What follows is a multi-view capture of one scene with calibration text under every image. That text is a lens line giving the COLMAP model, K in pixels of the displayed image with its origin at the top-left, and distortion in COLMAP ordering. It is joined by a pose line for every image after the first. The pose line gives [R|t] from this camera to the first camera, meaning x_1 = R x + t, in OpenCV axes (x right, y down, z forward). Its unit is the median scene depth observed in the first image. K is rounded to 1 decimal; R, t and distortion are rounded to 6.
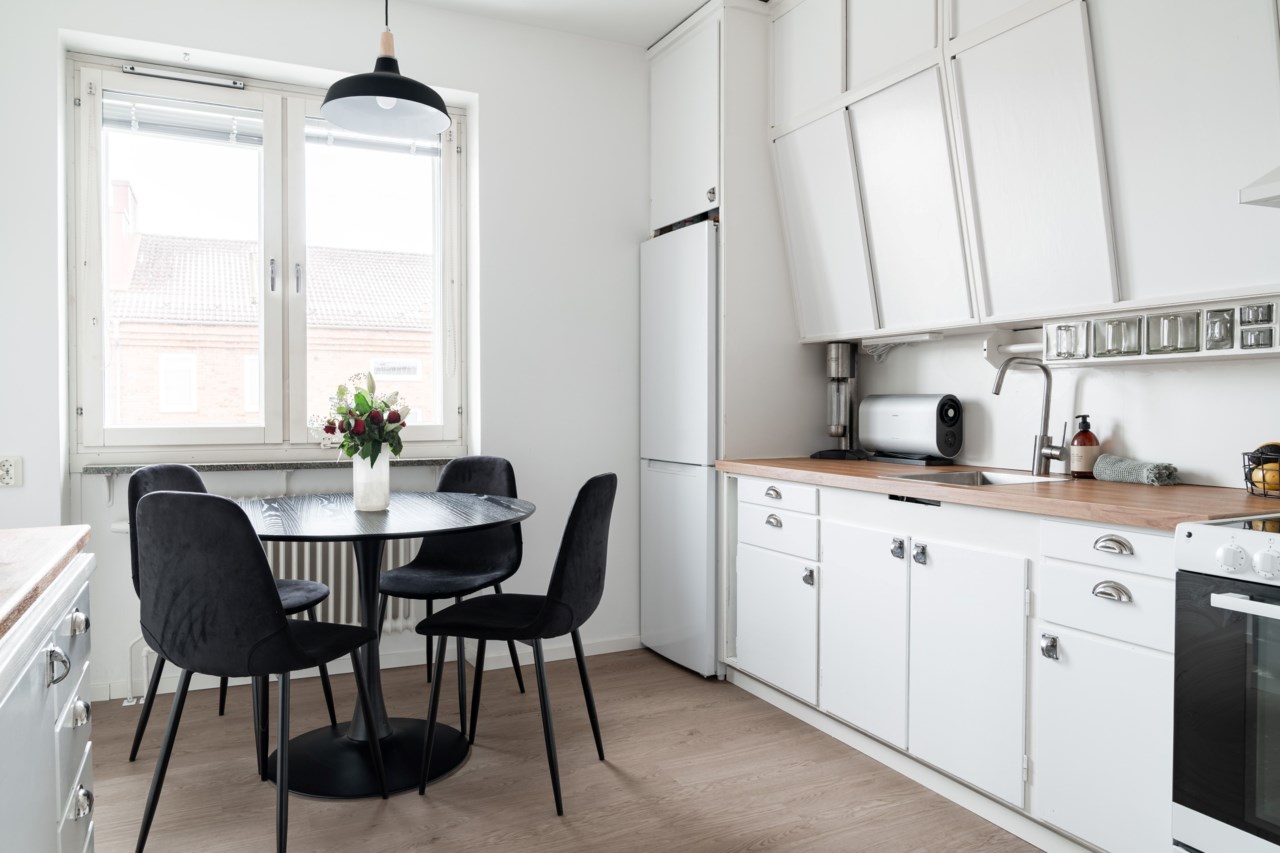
lens RADIAL K [[851.0, 0, 642.4], [0, 851.0, 408.3], [0, 0, 1]] dist [-0.035229, 0.025422]
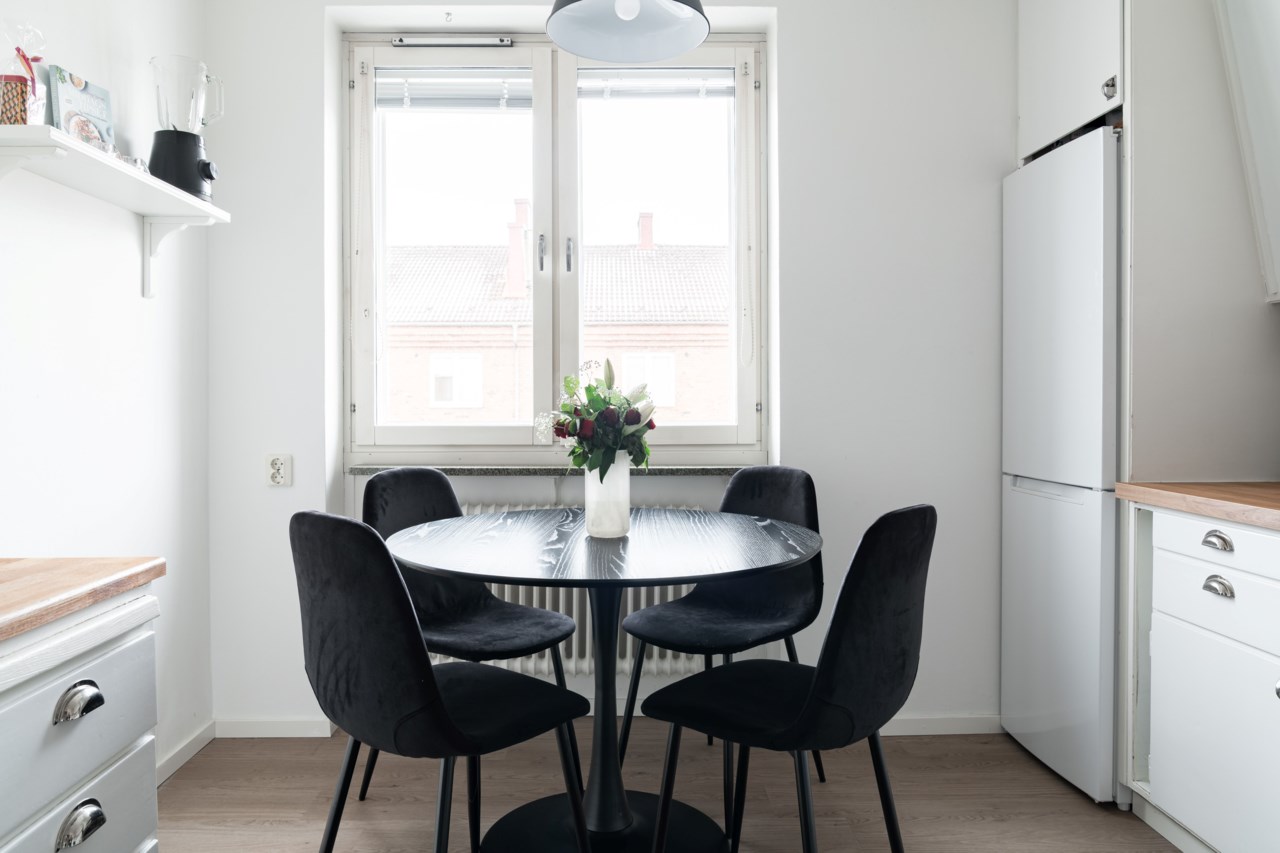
lens RADIAL K [[851.0, 0, 642.4], [0, 851.0, 408.3], [0, 0, 1]] dist [-0.035229, 0.025422]
pose [[0.902630, 0.002050, -0.430412, 0.037054], [0.000576, 0.999982, 0.005971, -0.001509], [0.430416, -0.005638, 0.902613, 0.251068]]
